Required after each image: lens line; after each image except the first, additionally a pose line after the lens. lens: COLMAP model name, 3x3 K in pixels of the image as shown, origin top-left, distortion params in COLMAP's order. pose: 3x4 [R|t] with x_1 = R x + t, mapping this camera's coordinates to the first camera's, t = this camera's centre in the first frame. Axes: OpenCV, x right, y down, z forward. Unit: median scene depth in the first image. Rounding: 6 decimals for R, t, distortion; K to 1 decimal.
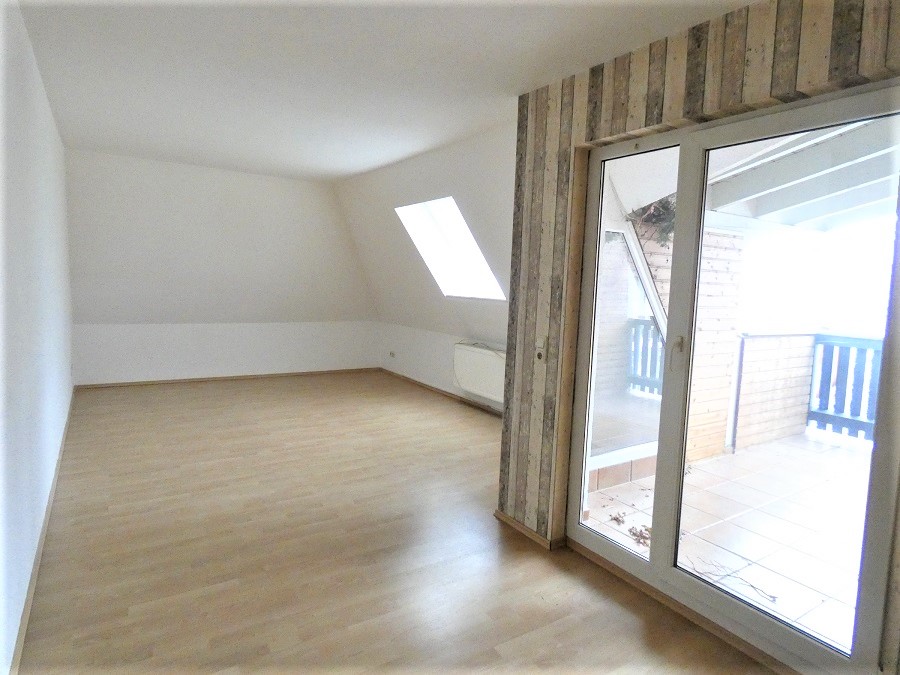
lens RADIAL K [[536.3, 0, 452.3], [0, 536.3, 325.6], [0, 0, 1]] dist [-0.000226, 0.000238]
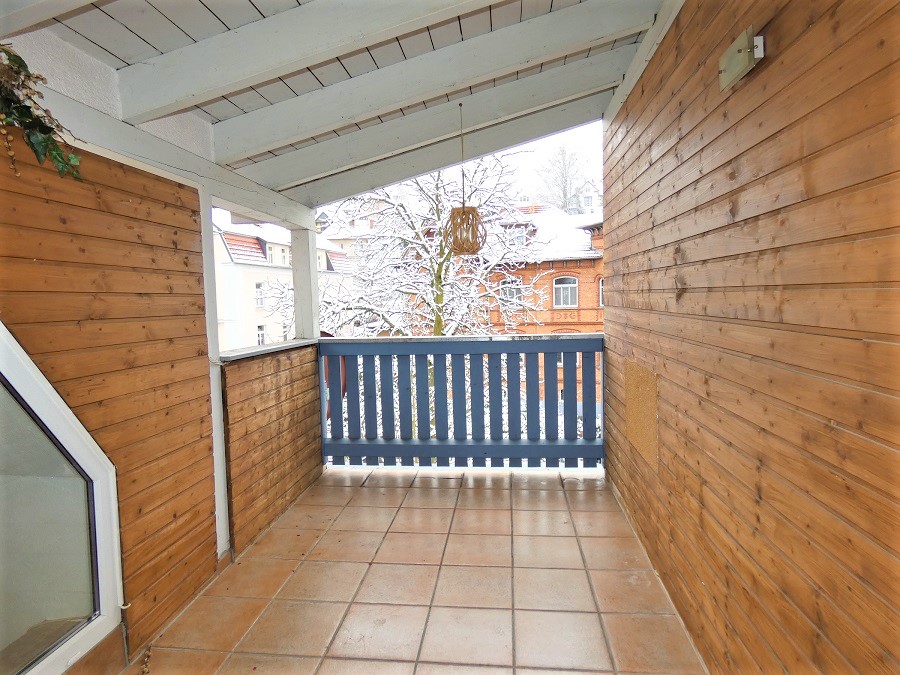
lens RADIAL K [[536.3, 0, 452.3], [0, 536.3, 325.6], [0, 0, 1]] dist [-0.000226, 0.000238]
pose [[0.634286, -0.092662, 0.767525, 0.243182], [0.120271, 0.992531, 0.020434, -0.002818], [-0.763686, 0.079350, 0.640693, 0.407839]]
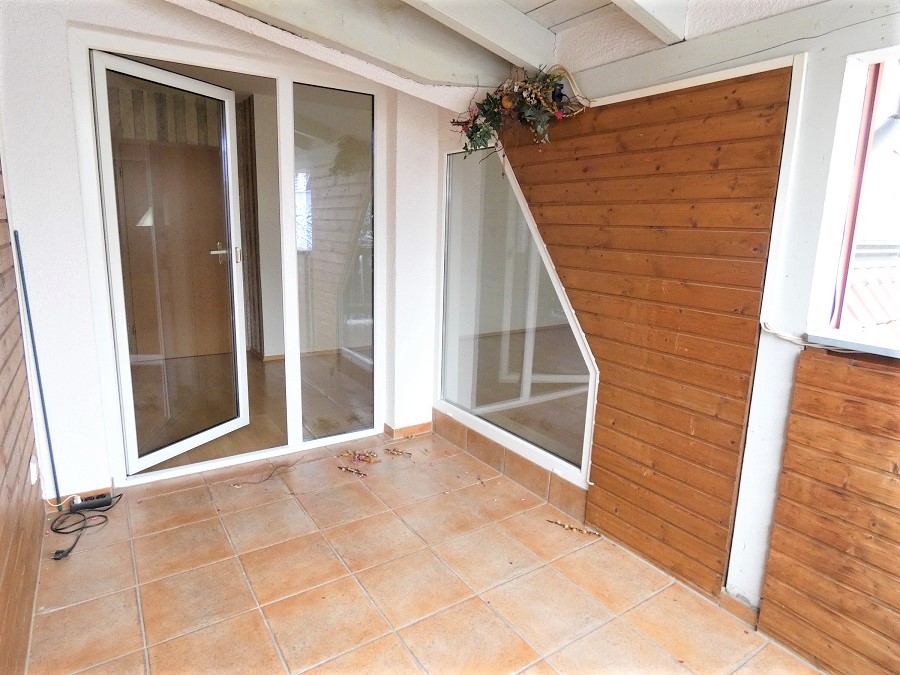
lens RADIAL K [[536.3, 0, 452.3], [0, 536.3, 325.6], [0, 0, 1]] dist [-0.000226, 0.000238]
pose [[0.005425, 0.146170, -0.989245, 0.848745], [-0.118081, 0.982432, 0.144516, -0.015090], [0.992989, 0.116027, 0.022590, 0.714720]]
